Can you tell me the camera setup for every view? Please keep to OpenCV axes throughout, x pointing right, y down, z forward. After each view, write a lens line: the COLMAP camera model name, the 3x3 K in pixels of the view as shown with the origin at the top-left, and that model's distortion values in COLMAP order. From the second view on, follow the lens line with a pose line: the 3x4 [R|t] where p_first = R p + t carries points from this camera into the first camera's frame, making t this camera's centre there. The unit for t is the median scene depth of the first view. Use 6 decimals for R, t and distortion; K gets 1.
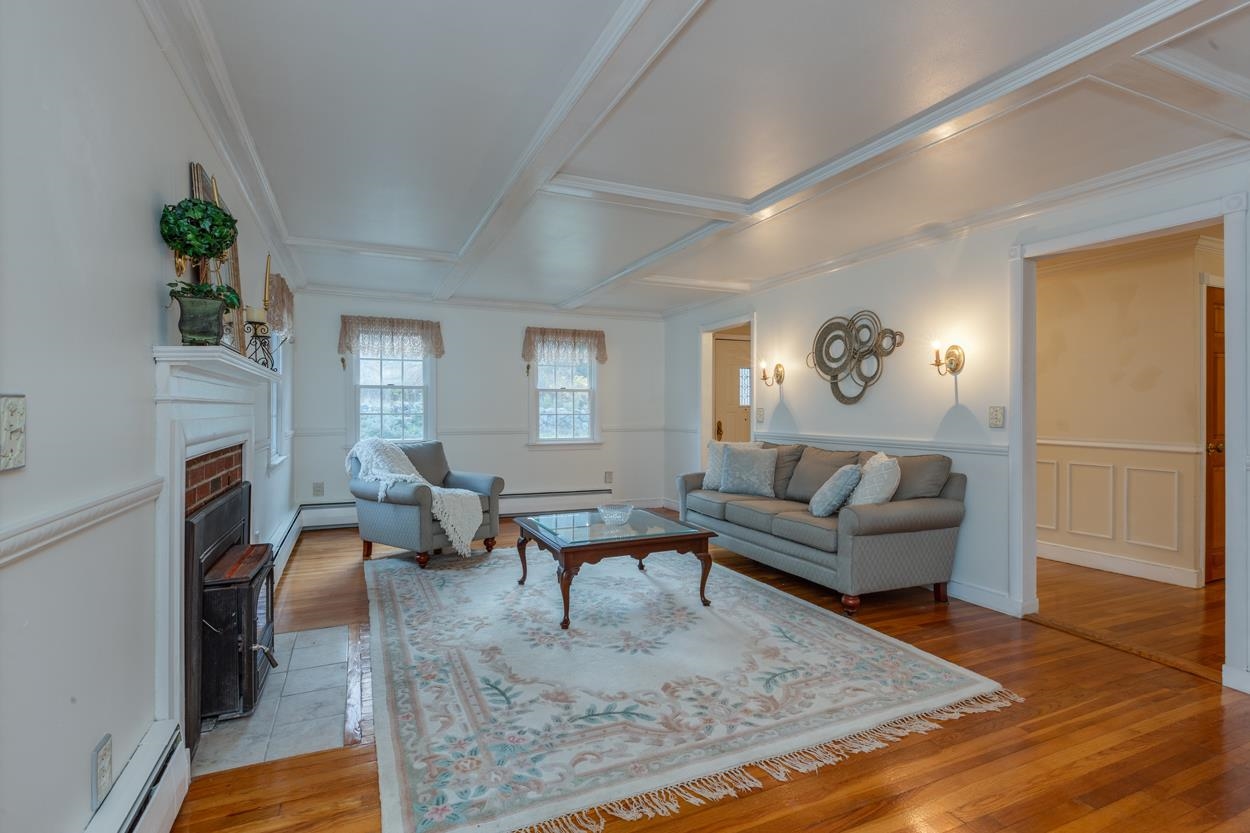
lens RADIAL K [[616.7, 0, 626.4], [0, 616.7, 408.8], [0, 0, 1]] dist [-0.001390, 0.000417]
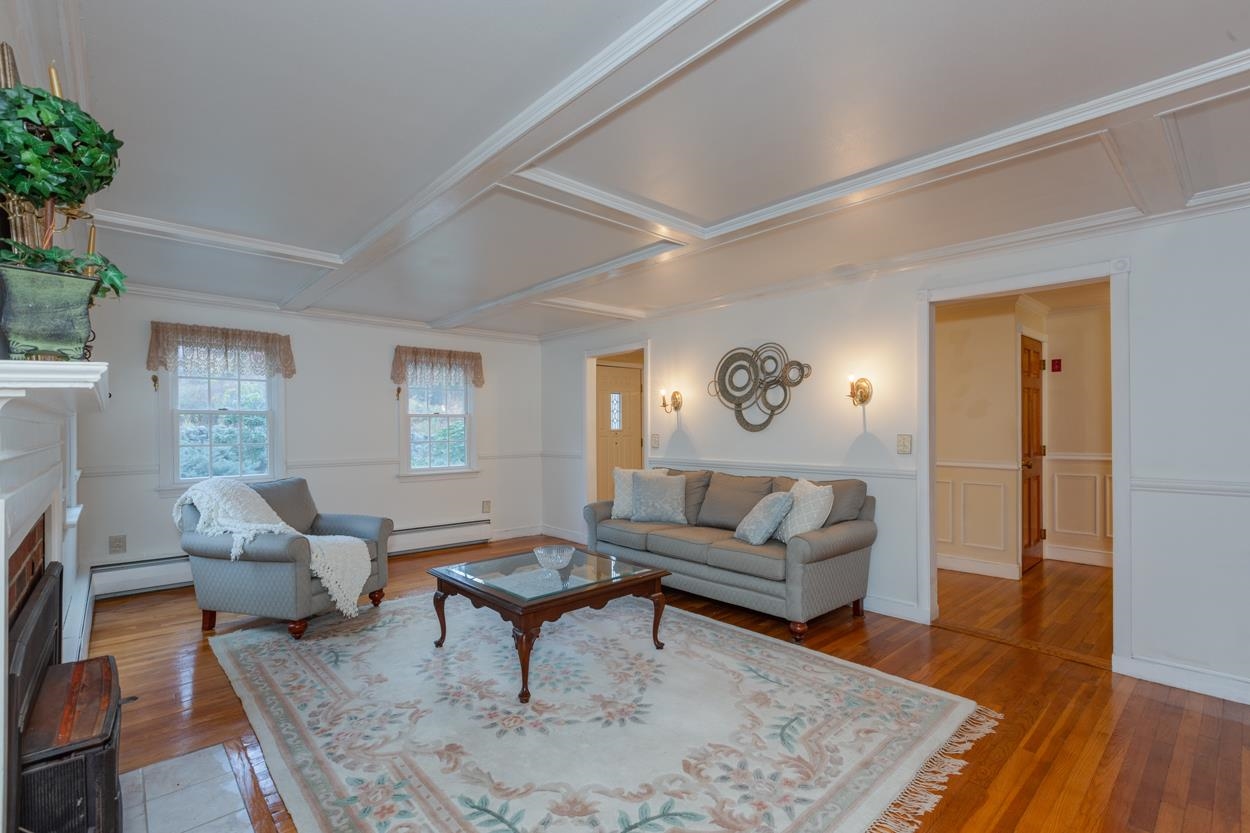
lens RADIAL K [[569.9, 0, 630.2], [0, 569.9, 426.4], [0, 0, 1]] dist [0.001907, -0.000196]
pose [[0.948158, -0.006059, 0.317742, -0.184191], [0.006729, 0.999977, -0.001009, -0.020091], [-0.317729, 0.003094, 0.948177, 0.180879]]
